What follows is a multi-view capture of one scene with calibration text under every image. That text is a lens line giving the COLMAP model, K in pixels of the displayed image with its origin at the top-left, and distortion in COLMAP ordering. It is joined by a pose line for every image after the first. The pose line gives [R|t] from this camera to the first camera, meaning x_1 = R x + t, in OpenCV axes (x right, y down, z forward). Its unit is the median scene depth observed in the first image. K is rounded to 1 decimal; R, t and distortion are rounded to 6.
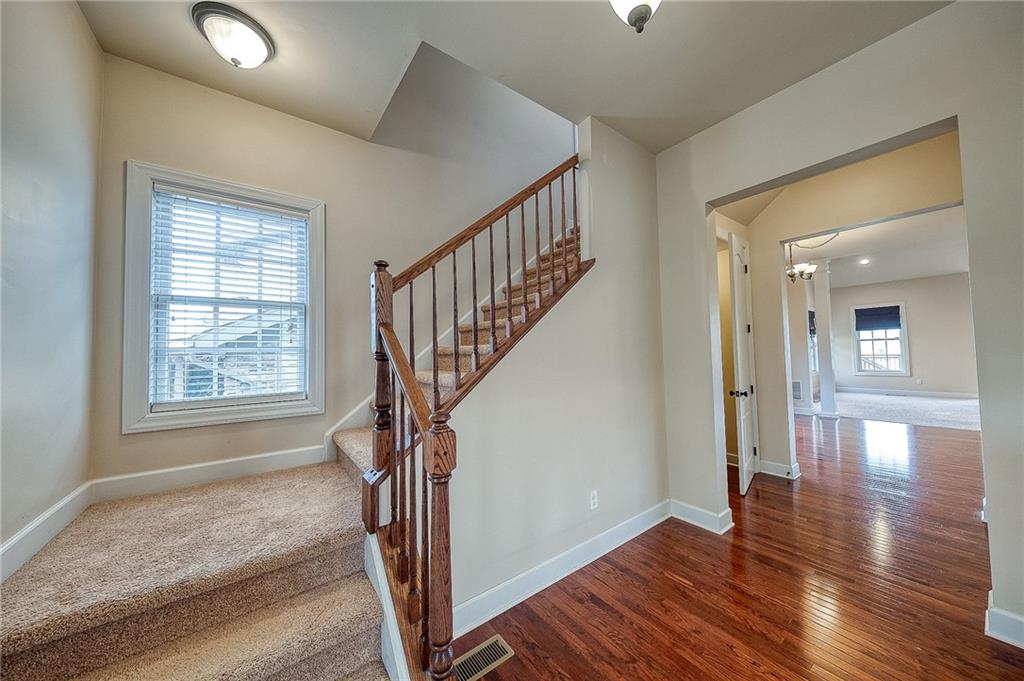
lens RADIAL K [[347.0, 0, 516.9], [0, 347.0, 340.1], [0, 0, 1]] dist [-0.001112, -0.000722]
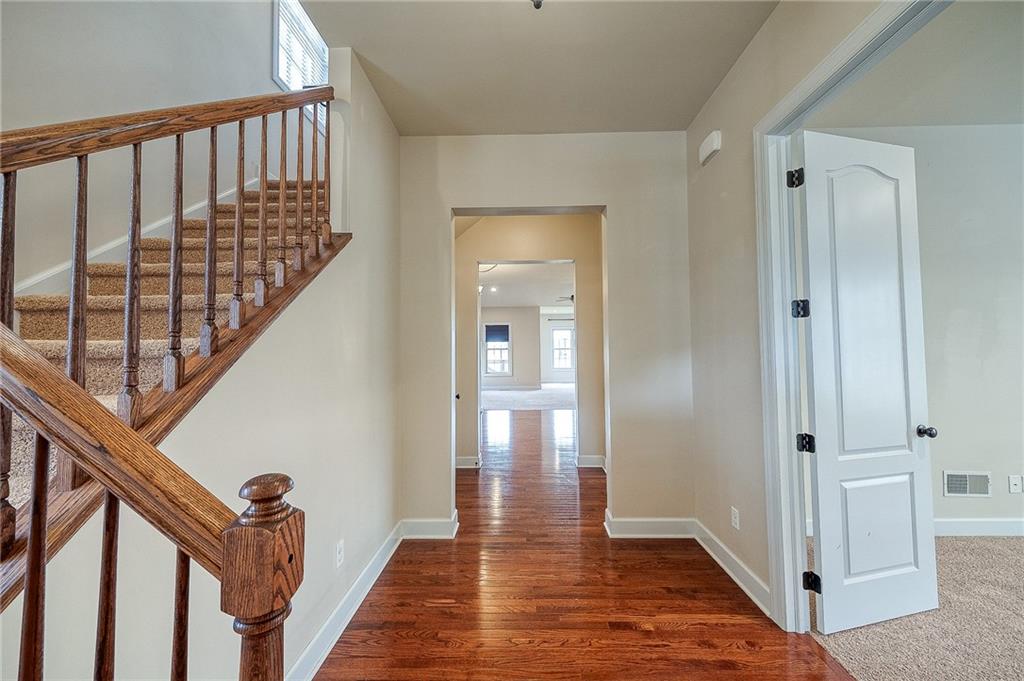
lens RADIAL K [[377.1, 0, 517.7], [0, 377.1, 340.1], [0, 0, 1]] dist [0.001053, -0.000199]
pose [[0.607927, 0.043739, 0.792787, -0.218552], [-0.033026, 0.999010, -0.029792, 0.014027], [-0.793306, -0.008072, 0.608770, 0.215317]]
